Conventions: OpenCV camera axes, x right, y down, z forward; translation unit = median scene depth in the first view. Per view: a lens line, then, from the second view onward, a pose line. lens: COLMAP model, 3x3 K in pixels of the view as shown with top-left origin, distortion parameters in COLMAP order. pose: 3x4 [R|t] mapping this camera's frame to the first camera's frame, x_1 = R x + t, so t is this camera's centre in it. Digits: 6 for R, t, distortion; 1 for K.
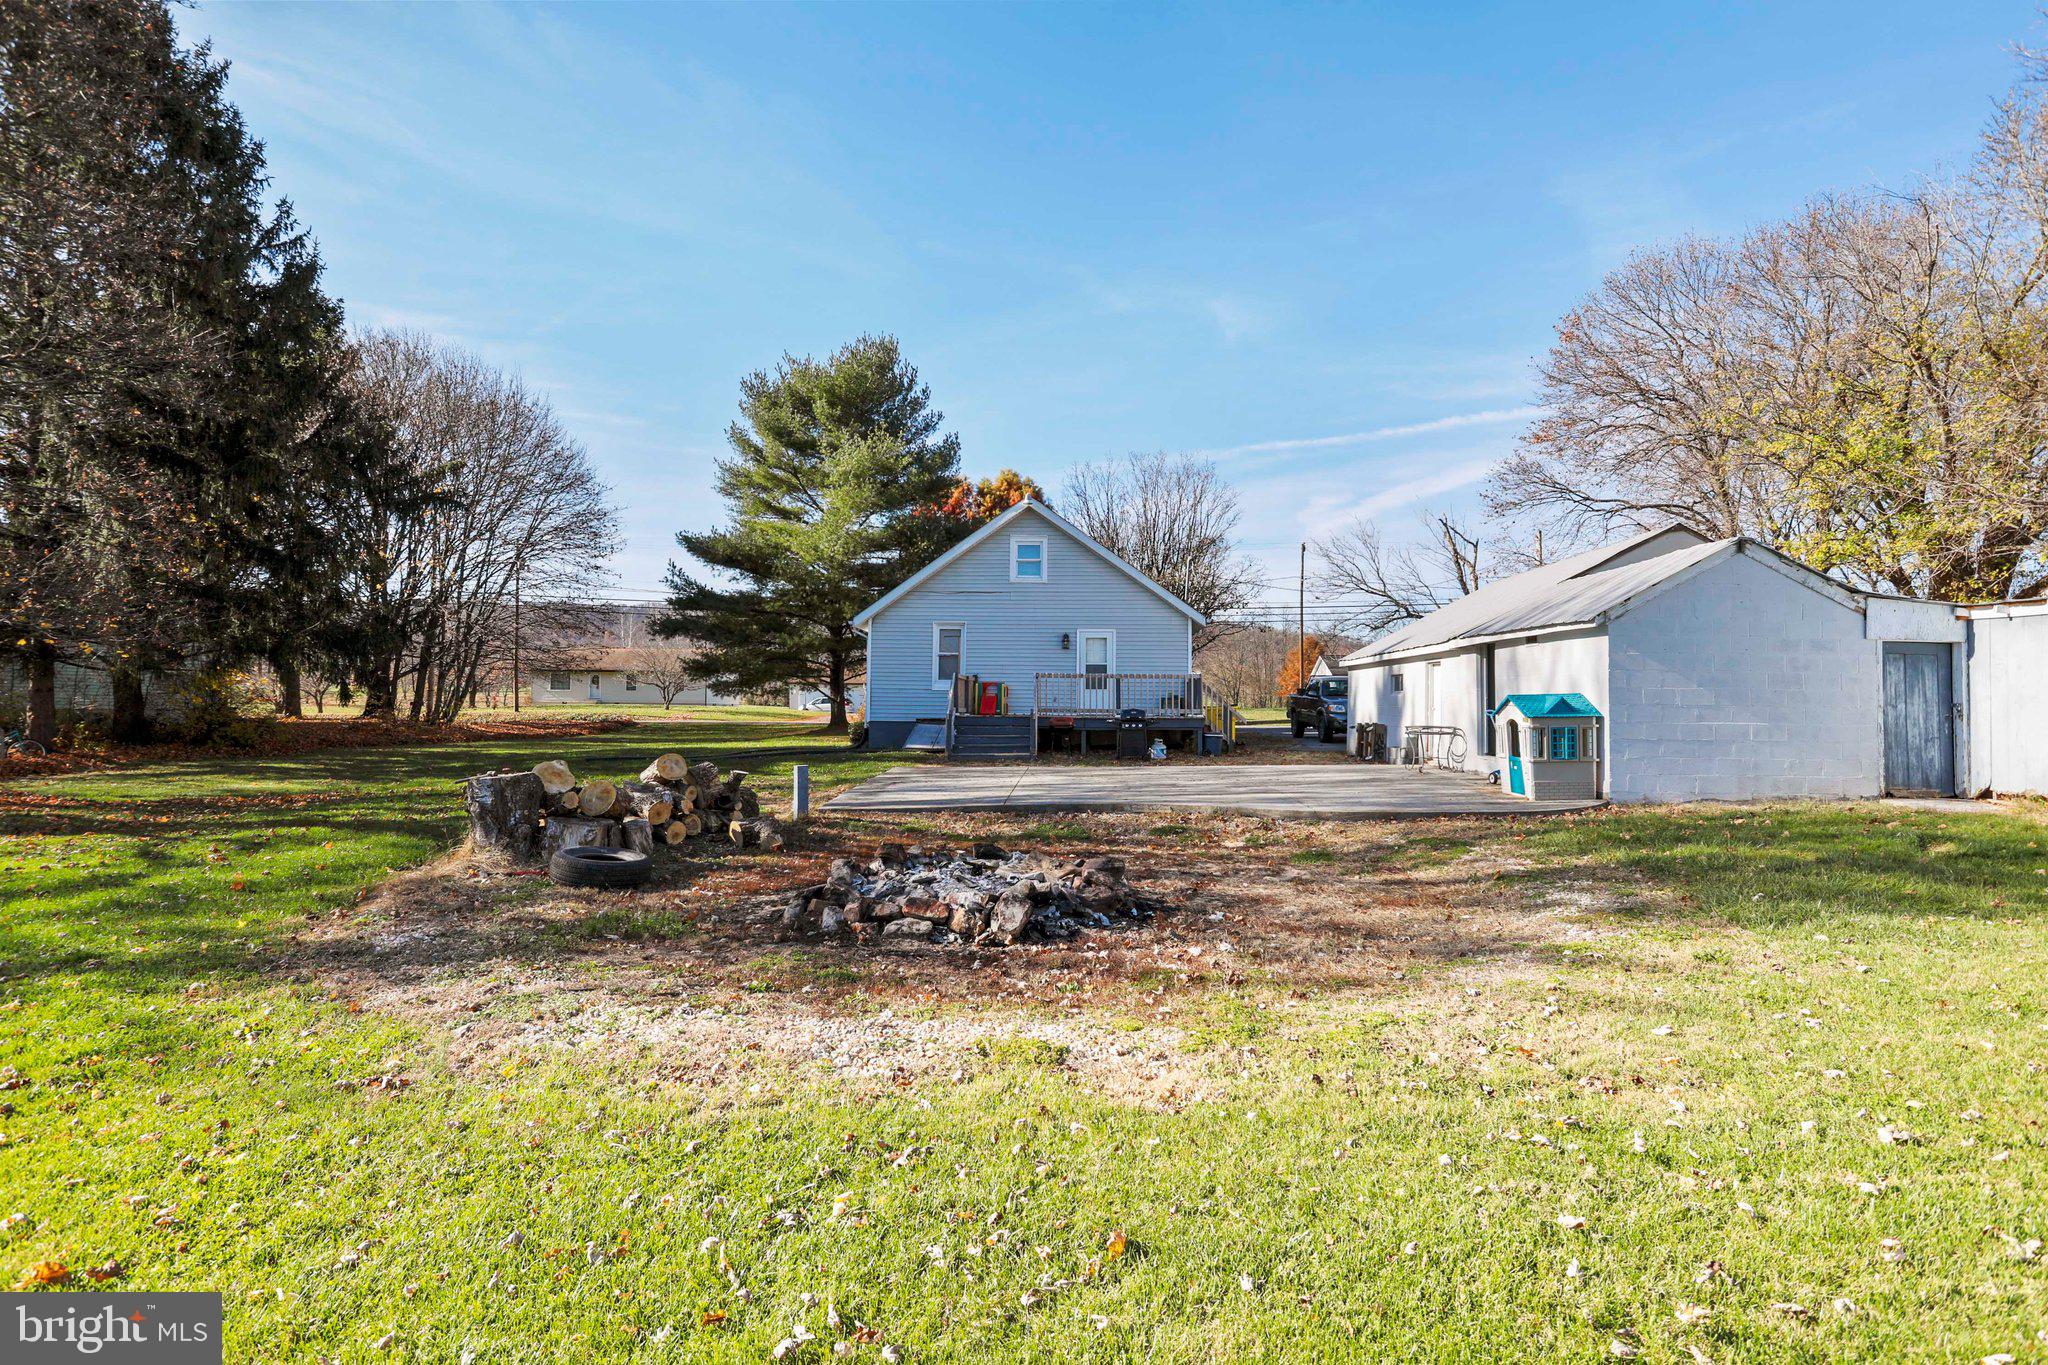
lens RADIAL K [[1110.3, 0, 1023.2], [0, 1110.3, 689.2], [0, 0, 1]] dist [-0.000153, -0.000017]
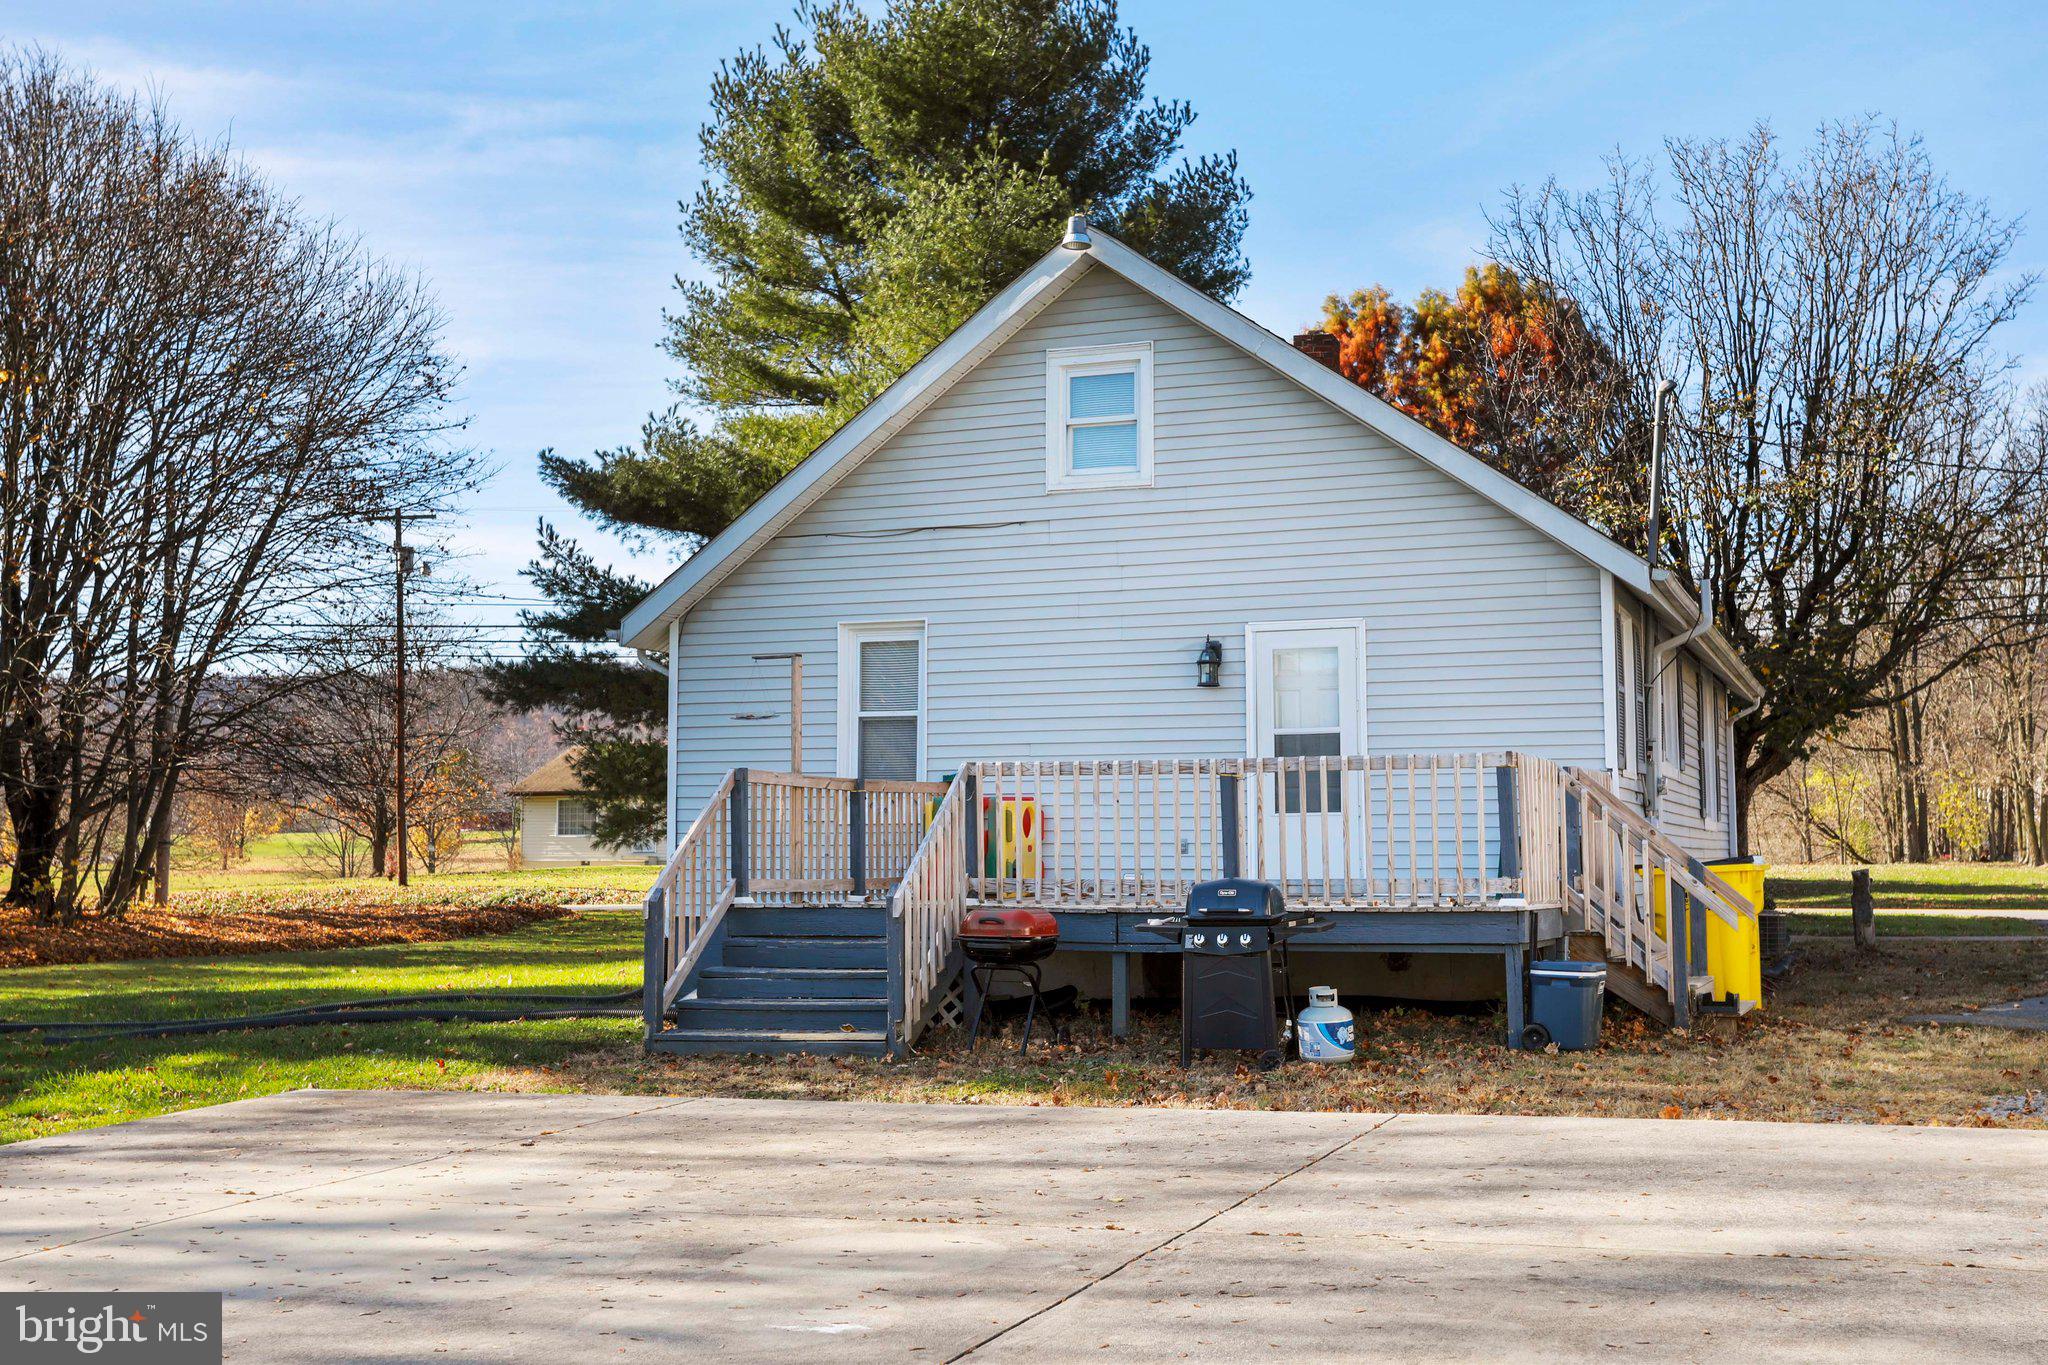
lens RADIAL K [[2390.1, 0, 1024.0], [0, 2390.1, 682.5], [0, 0, 1]] dist [0.149859, 0.002913]
pose [[0.956509, -0.037374, -0.289298, 0.116287], [0.021162, 0.998036, -0.058968, 0.001250], [0.290934, 0.050282, 0.955421, 0.201576]]
